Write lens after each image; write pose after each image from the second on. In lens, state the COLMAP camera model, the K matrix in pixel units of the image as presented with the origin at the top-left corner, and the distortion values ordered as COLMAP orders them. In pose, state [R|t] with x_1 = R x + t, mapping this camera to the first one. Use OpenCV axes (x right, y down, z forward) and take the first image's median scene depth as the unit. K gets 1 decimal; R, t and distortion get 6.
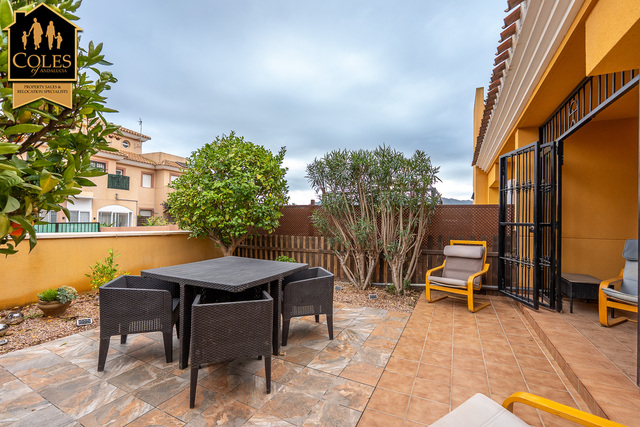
lens RADIAL K [[272.5, 0, 321.2], [0, 272.5, 218.1], [0, 0, 1]] dist [-0.002603, -0.000774]
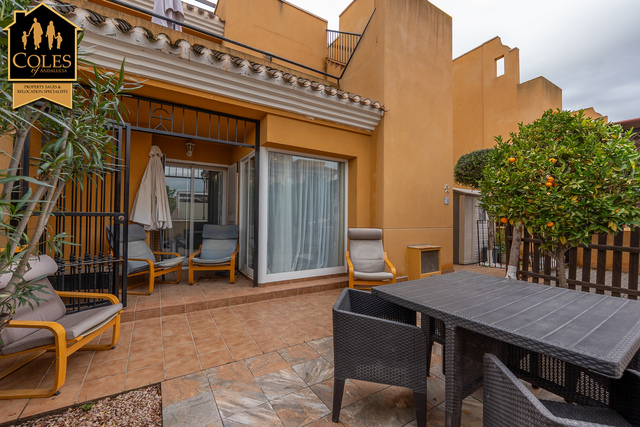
lens RADIAL K [[272.5, 0, 314.9], [0, 272.5, 214.3], [0, 0, 1]] dist [-0.002603, -0.000774]
pose [[-0.846669, -0.018890, 0.531784, -0.237993], [-0.027381, 0.999592, -0.008087, 0.012303], [-0.531415, -0.021408, -0.846841, 1.447162]]
